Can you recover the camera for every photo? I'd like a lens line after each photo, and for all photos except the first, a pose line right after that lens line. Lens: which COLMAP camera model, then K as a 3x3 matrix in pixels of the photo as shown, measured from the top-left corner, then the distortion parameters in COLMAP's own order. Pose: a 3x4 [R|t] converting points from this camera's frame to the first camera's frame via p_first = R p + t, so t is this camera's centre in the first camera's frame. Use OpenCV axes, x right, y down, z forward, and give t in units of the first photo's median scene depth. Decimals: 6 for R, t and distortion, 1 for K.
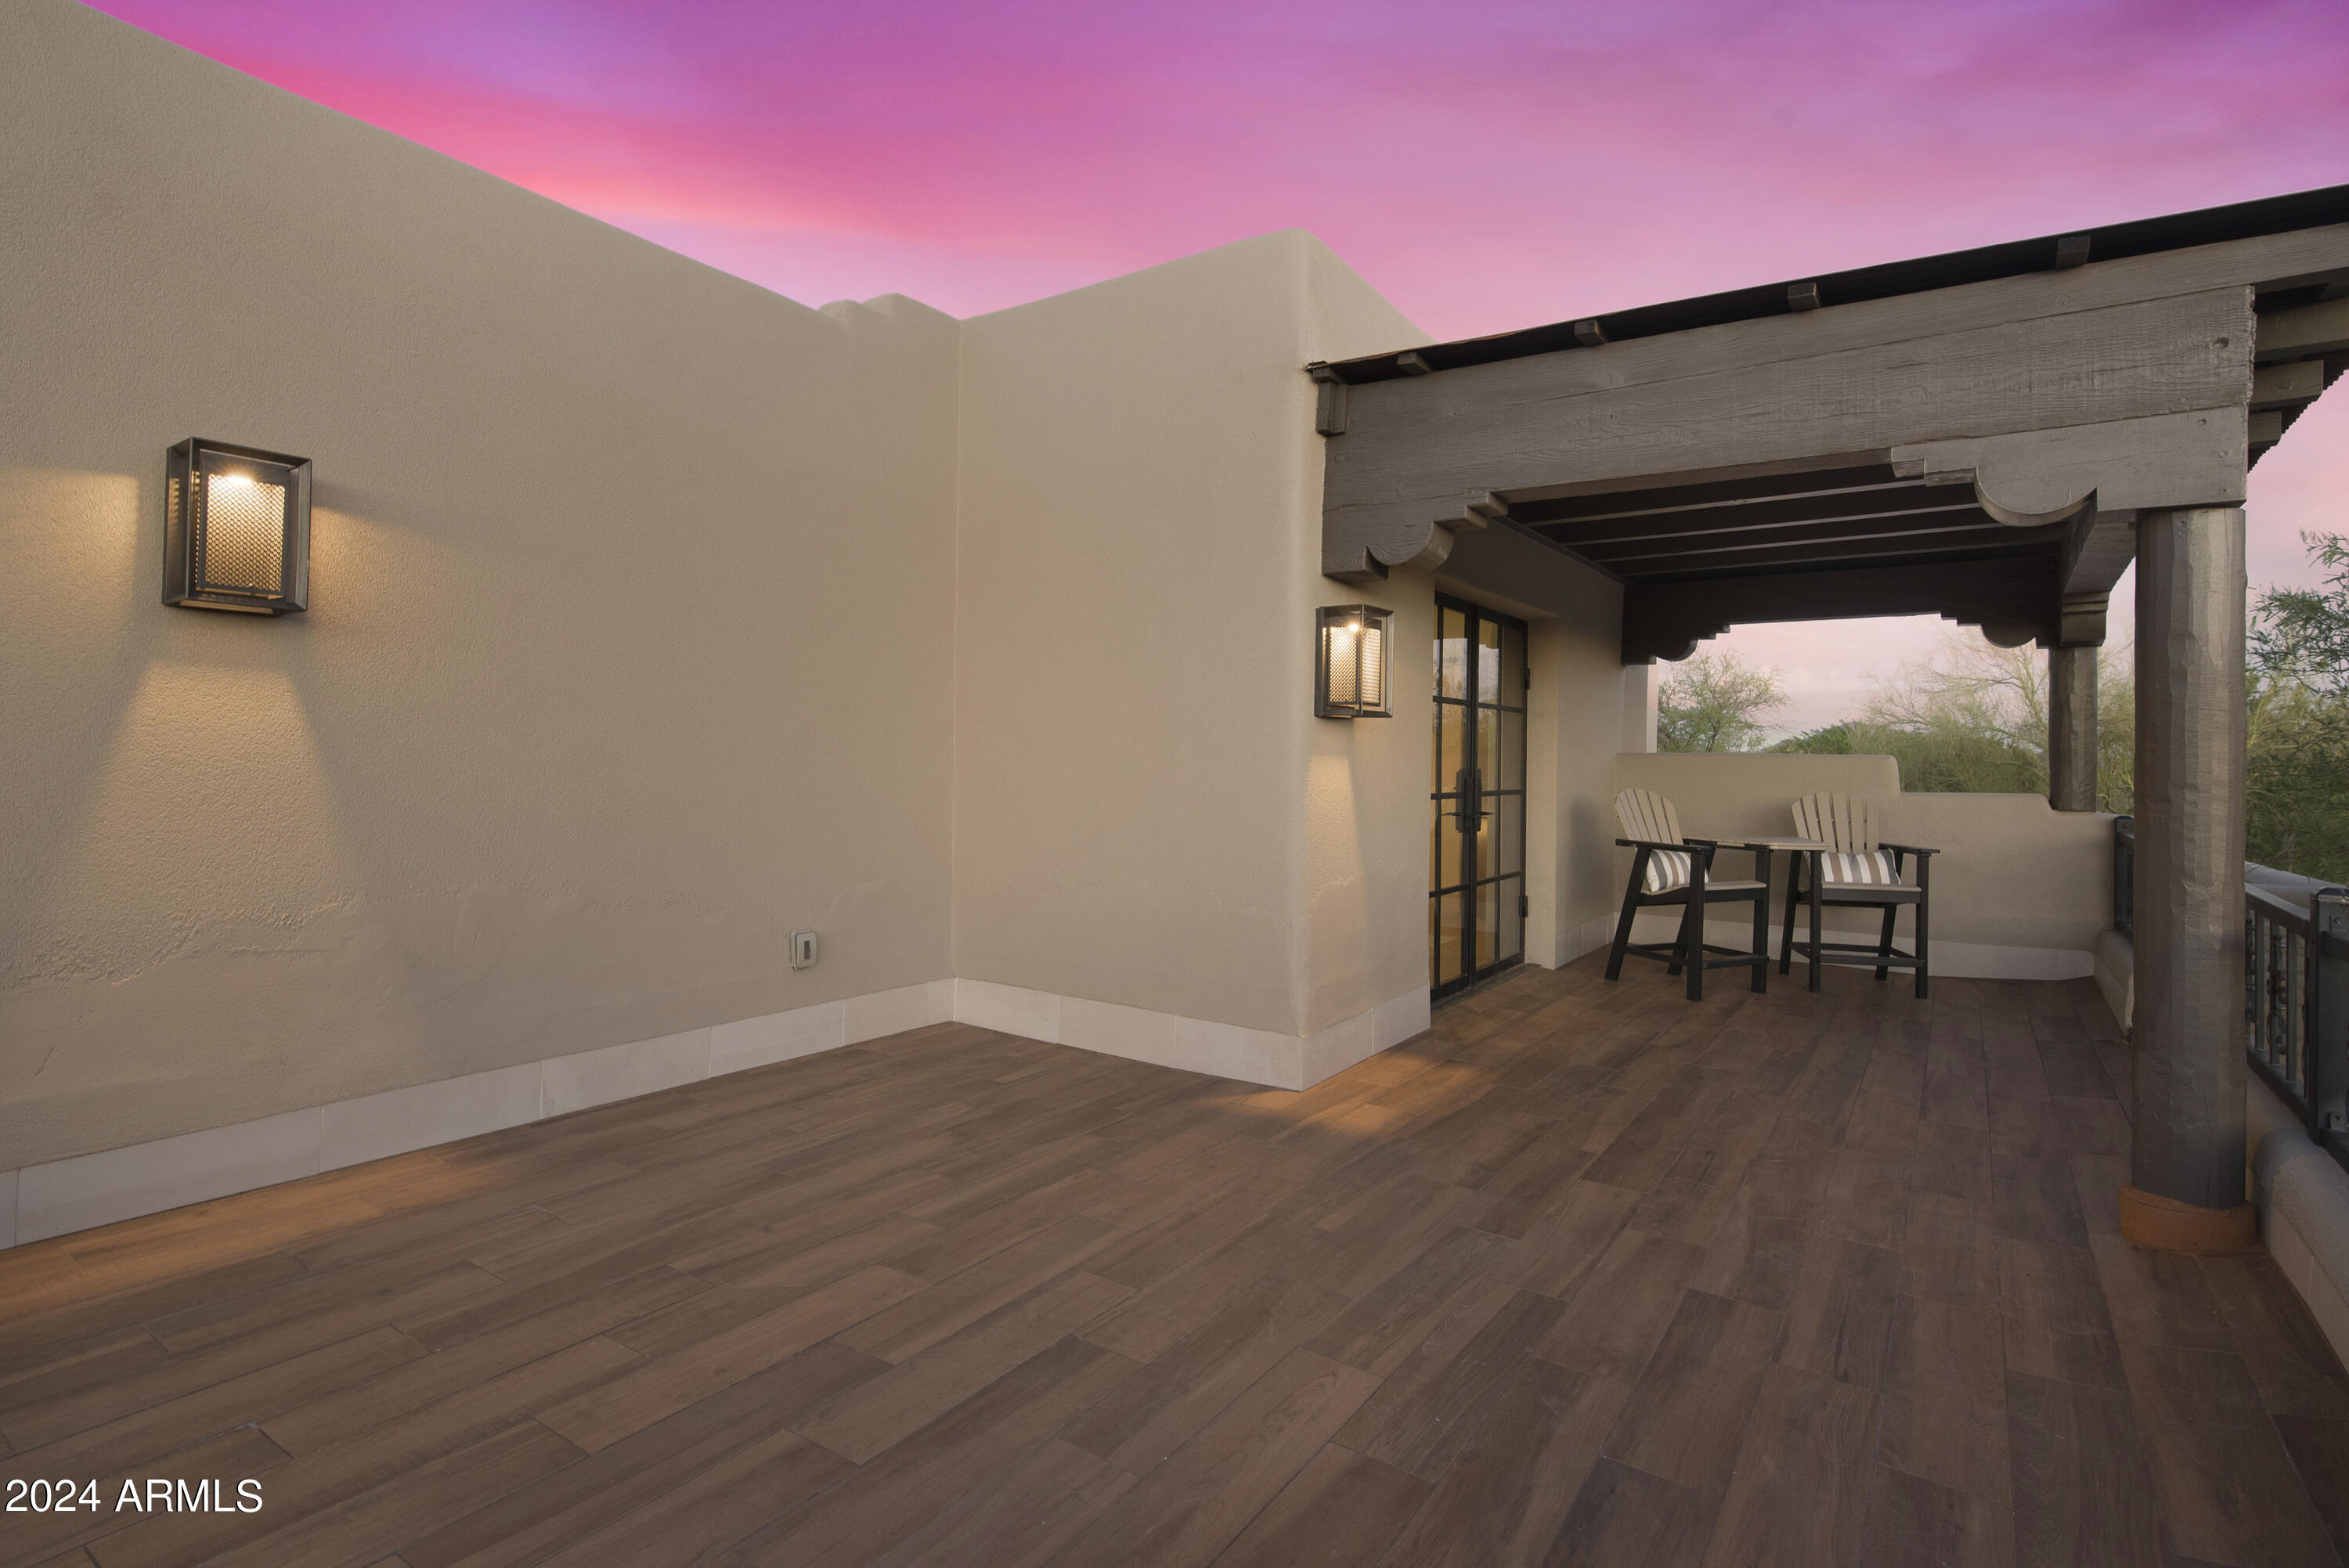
lens RADIAL K [[1133.1, 0, 1174.1], [0, 1133.1, 750.8], [0, 0, 1]] dist [0.005005, 0.000801]
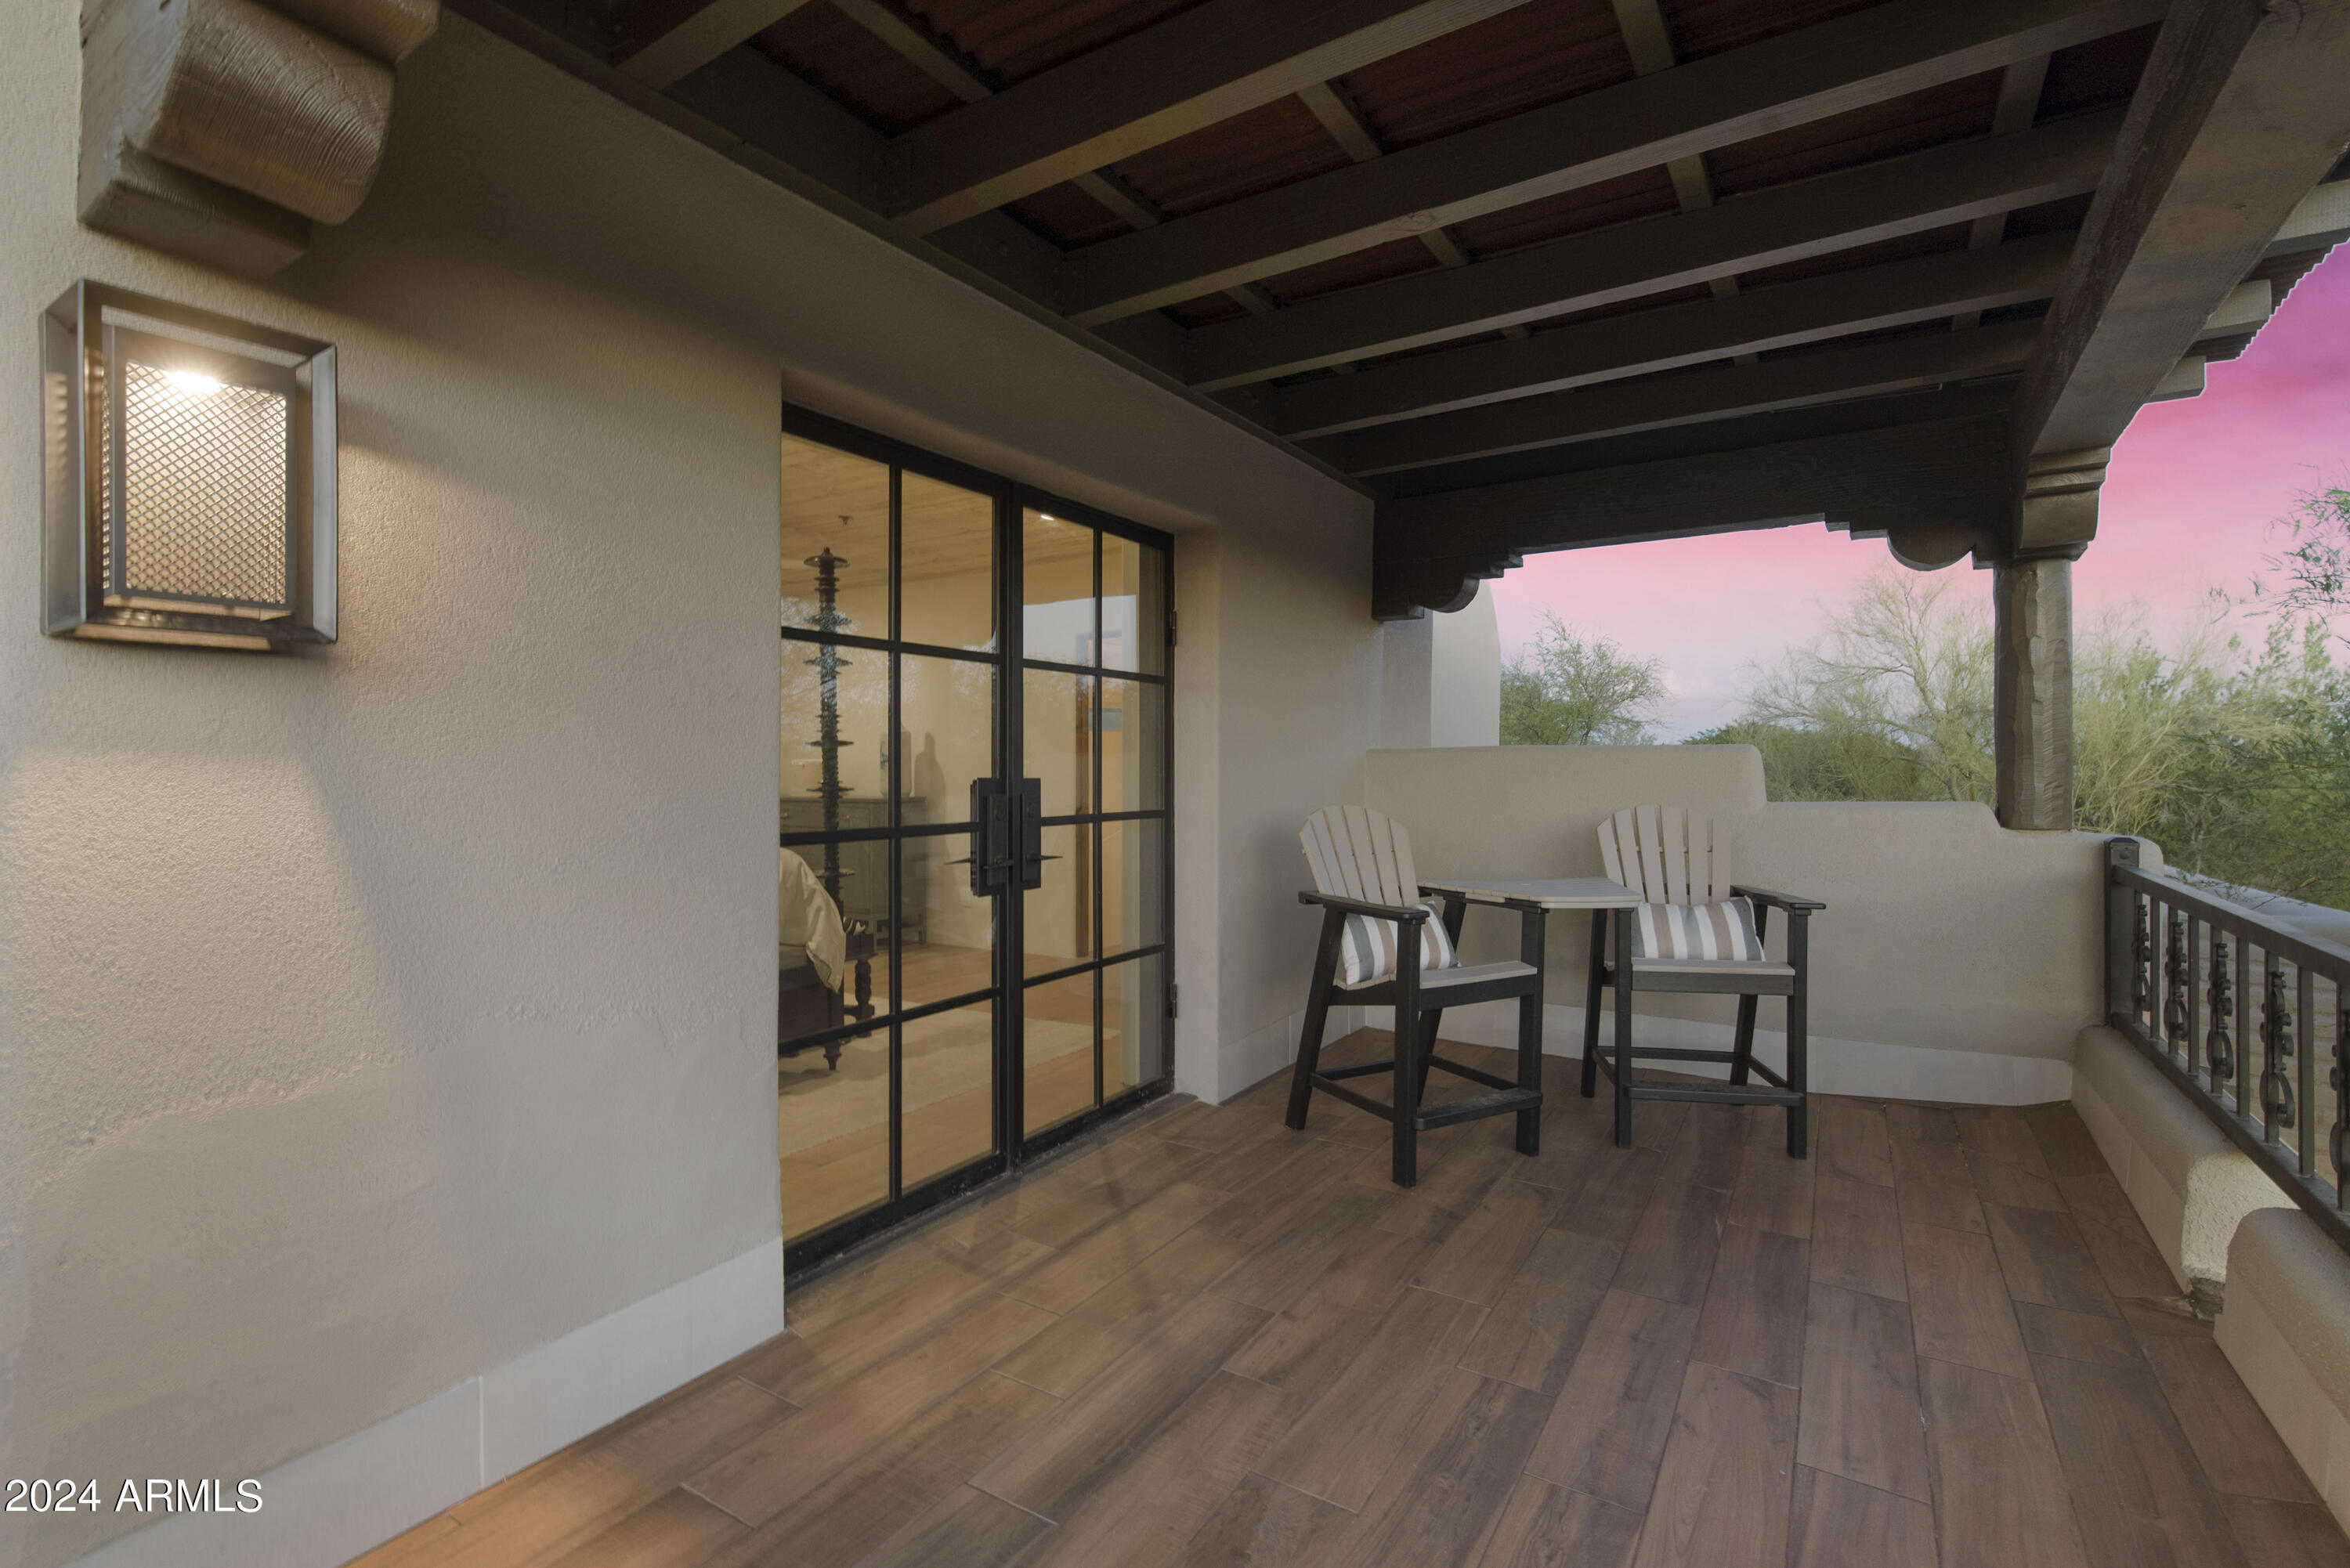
lens RADIAL K [[1074.8, 0, 1176.6], [0, 1074.8, 777.4], [0, 0, 1]] dist [-0.001556, -0.000033]
pose [[0.998709, -0.017373, 0.047740, 0.299560], [0.016620, 0.999732, 0.016132, 0.007992], [-0.048008, -0.015317, 0.998730, 0.442306]]
